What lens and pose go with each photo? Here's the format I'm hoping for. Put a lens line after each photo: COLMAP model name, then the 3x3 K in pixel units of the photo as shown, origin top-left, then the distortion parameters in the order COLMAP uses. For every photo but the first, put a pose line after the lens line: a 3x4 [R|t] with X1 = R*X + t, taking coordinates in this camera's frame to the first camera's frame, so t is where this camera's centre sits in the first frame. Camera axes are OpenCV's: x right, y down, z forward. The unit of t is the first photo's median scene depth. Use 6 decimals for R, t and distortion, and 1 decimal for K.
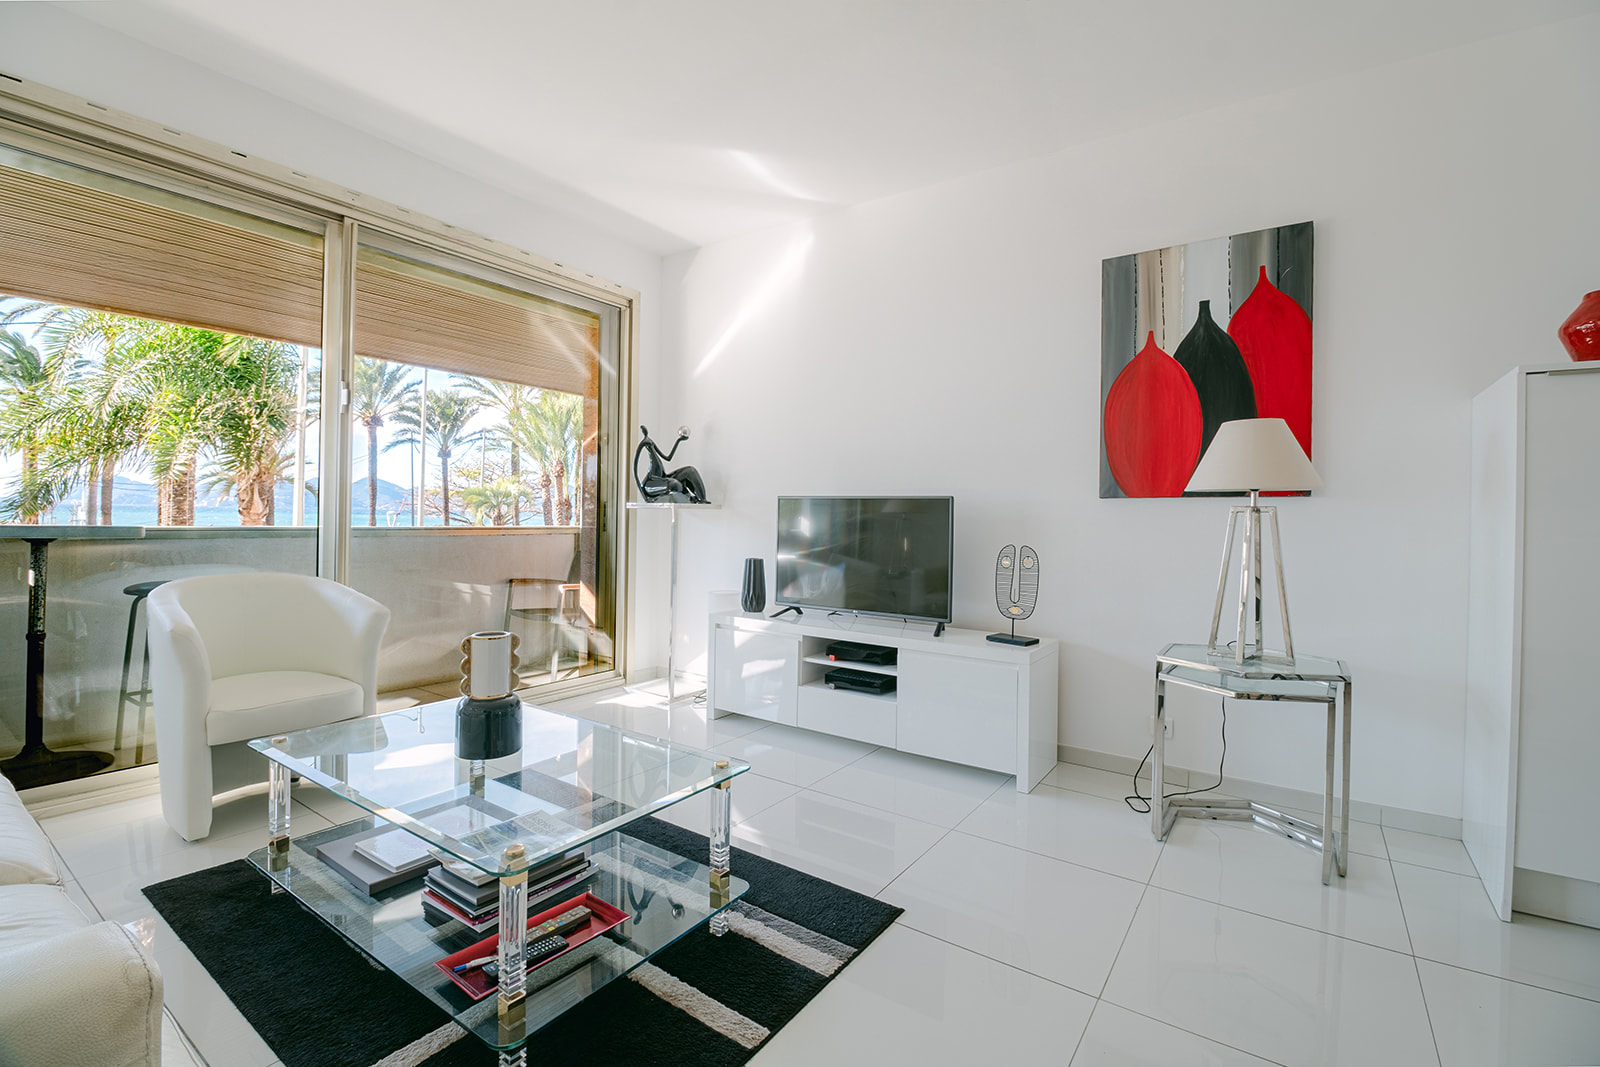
lens RADIAL K [[717.3, 0, 814.2], [0, 717.3, 521.3], [0, 0, 1]] dist [-0.003190, -0.008540]
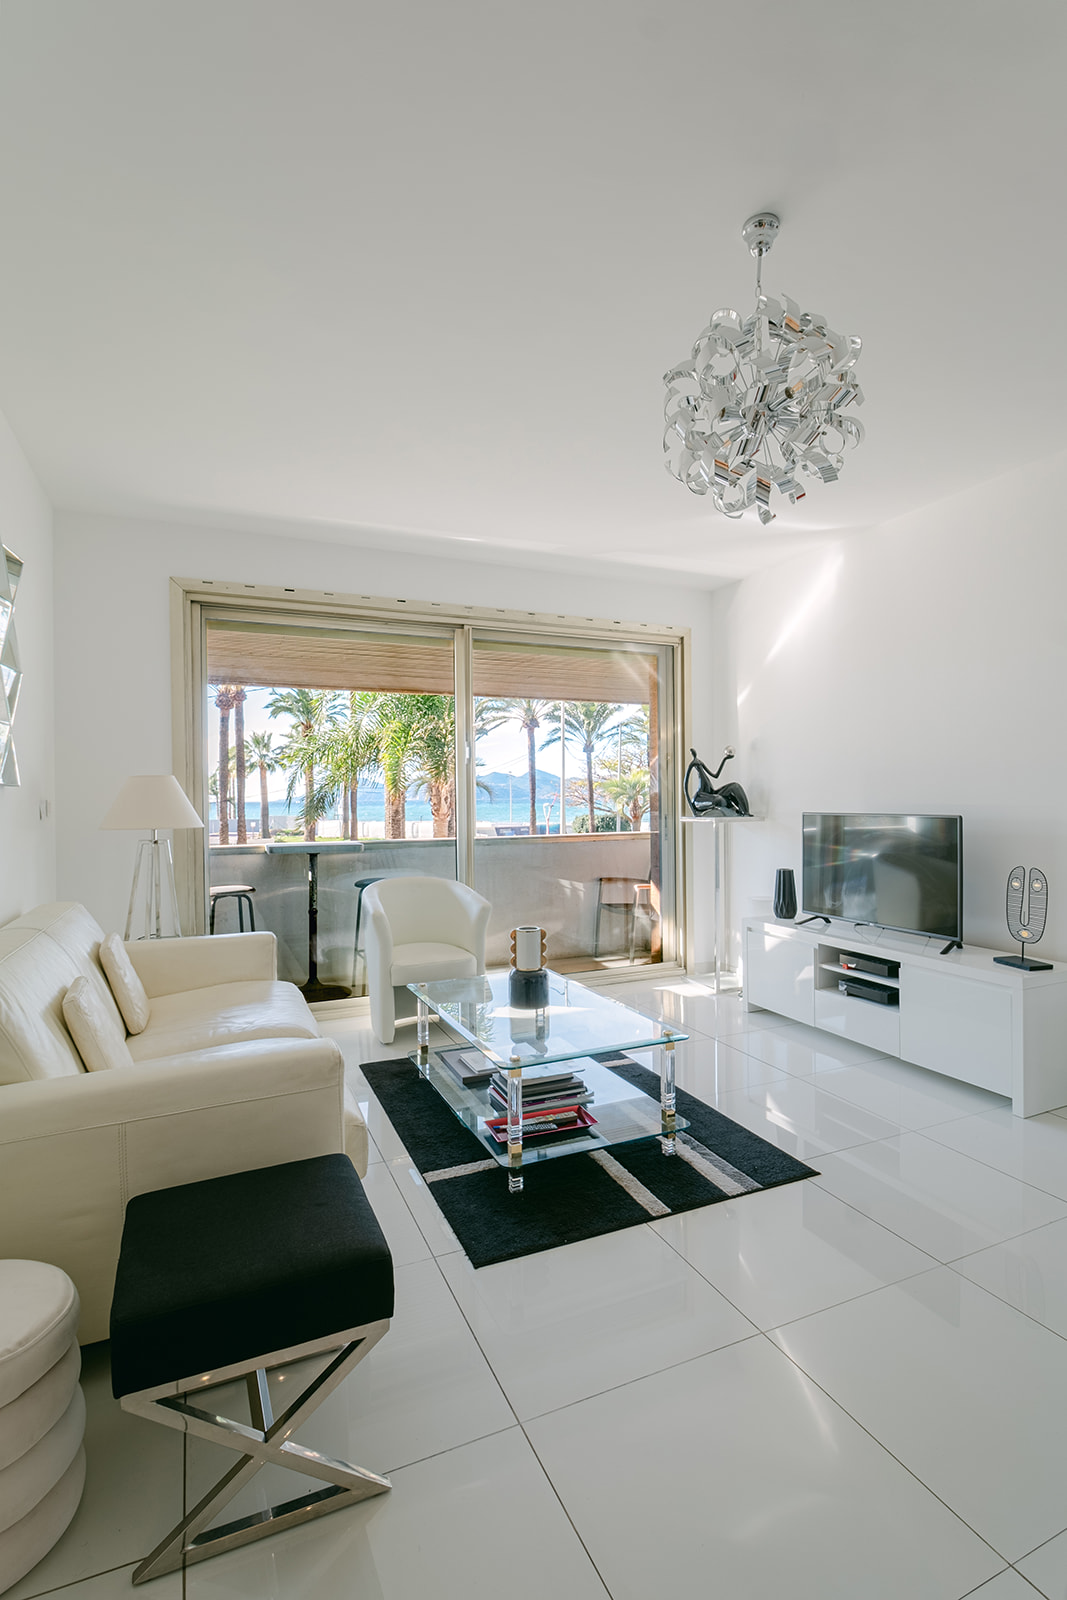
lens RADIAL K [[754.6, 0, 538.9], [0, 754.6, 820.2], [0, 0, 1]] dist [-0.001861, -0.003417]
pose [[0.855020, -0.012255, -0.518451, 0.220334], [0.020544, 0.999736, 0.010249, -0.048099], [0.518188, -0.019414, 0.855046, -0.192303]]
